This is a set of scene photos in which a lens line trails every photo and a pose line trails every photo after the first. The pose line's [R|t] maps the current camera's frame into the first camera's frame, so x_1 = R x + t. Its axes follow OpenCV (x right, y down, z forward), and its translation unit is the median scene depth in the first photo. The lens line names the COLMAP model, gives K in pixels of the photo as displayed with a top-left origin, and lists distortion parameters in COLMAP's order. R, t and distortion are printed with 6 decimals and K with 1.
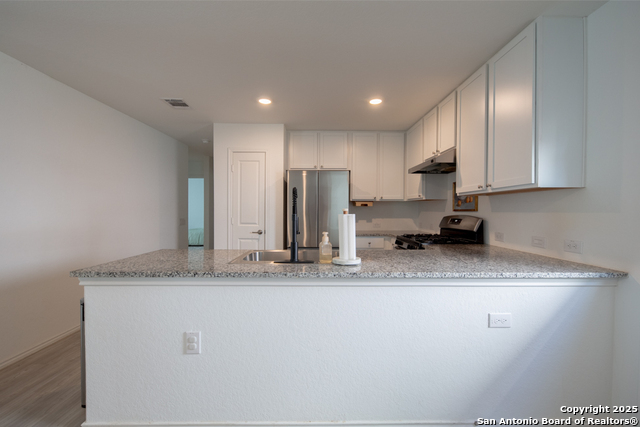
lens RADIAL K [[246.2, 0, 321.8], [0, 246.2, 215.6], [0, 0, 1]] dist [0.002536, -0.000748]
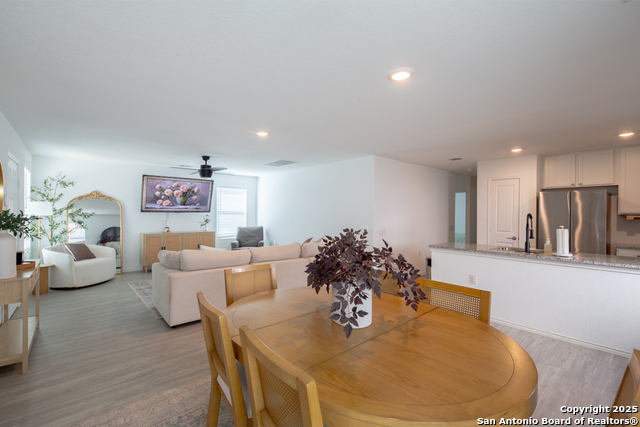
lens RADIAL K [[285.6, 0, 320.3], [0, 285.6, 213.7], [0, 0, 1]] dist [0.024727, -0.001452]
pose [[0.637497, 0.001334, -0.770451, 0.344619], [-0.017553, 0.999764, -0.012793, -0.033372], [0.770253, 0.021679, 0.637370, -0.979931]]
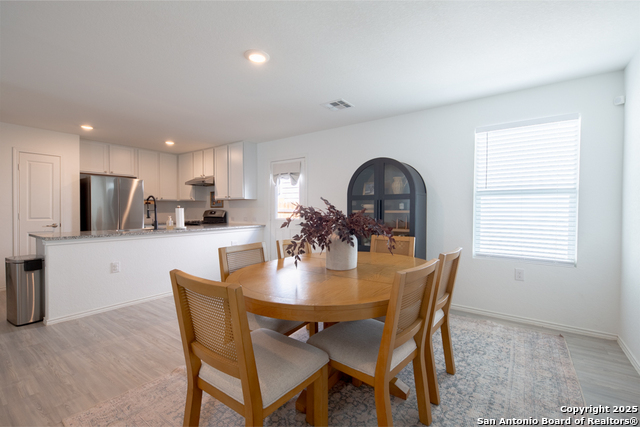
lens RADIAL K [[285.6, 0, 317.6], [0, 285.6, 214.2], [0, 0, 1]] dist [0.024727, -0.001452]
pose [[0.601295, -0.015636, 0.798874, -0.730932], [0.015430, 0.999849, 0.007956, 0.027823], [-0.798878, 0.007542, 0.601445, -0.963704]]
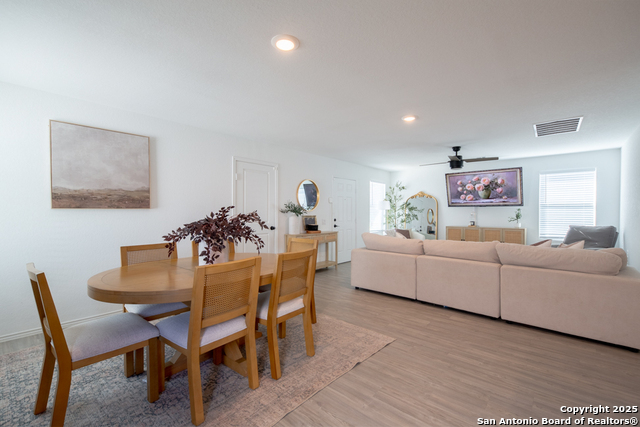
lens RADIAL K [[285.6, 0, 321.2], [0, 285.6, 215.5], [0, 0, 1]] dist [0.024727, -0.001452]
pose [[-0.656742, 0.004879, -0.754099, 0.369621], [-0.017925, 0.999596, 0.022078, -0.007107], [0.753902, 0.028017, -0.656389, 0.279358]]
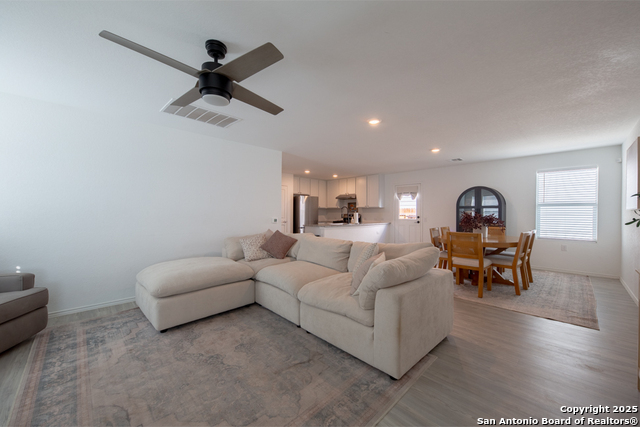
lens RADIAL K [[246.2, 0, 313.8], [0, 246.2, 214.5], [0, 0, 1]] dist [0.002536, -0.000748]
pose [[0.733749, -0.005011, 0.679402, -1.971436], [0.012215, 0.999908, -0.005817, 0.023151], [-0.679311, 0.012567, 0.733743, -0.996315]]
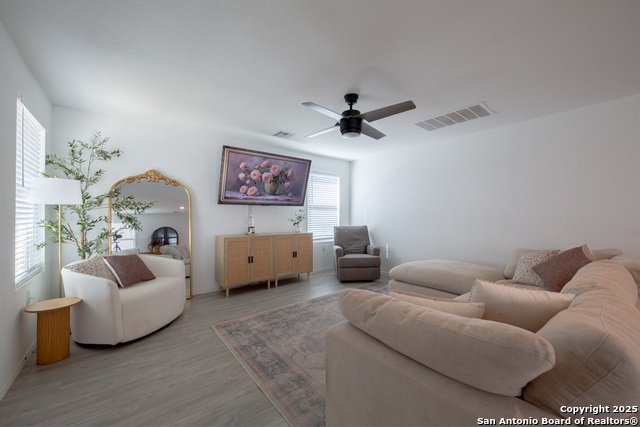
lens RADIAL K [[246.2, 0, 323.8], [0, 246.2, 213.5], [0, 0, 1]] dist [0.002536, -0.000748]
pose [[0.616659, -0.008284, -0.787187, -1.044951], [-0.012354, 0.999720, -0.020198, 0.022003], [0.787133, 0.022180, 0.616384, -0.975938]]
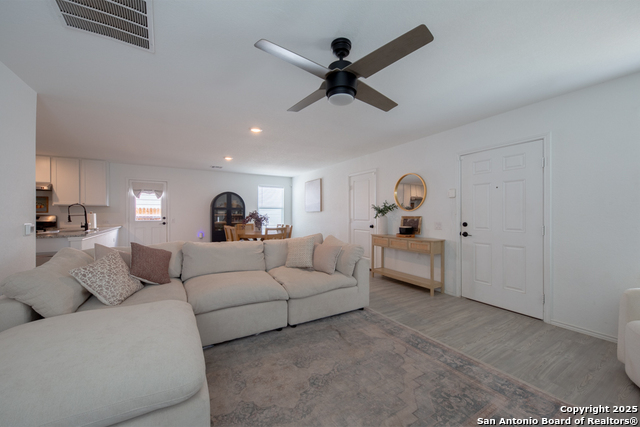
lens RADIAL K [[246.2, 0, 326.0], [0, 246.2, 214.1], [0, 0, 1]] dist [0.002536, -0.000748]
pose [[-0.514475, -0.004024, 0.857496, -2.250542], [0.014725, 0.999800, 0.013526, 0.002530], [-0.857379, 0.019585, -0.514313, 0.045213]]
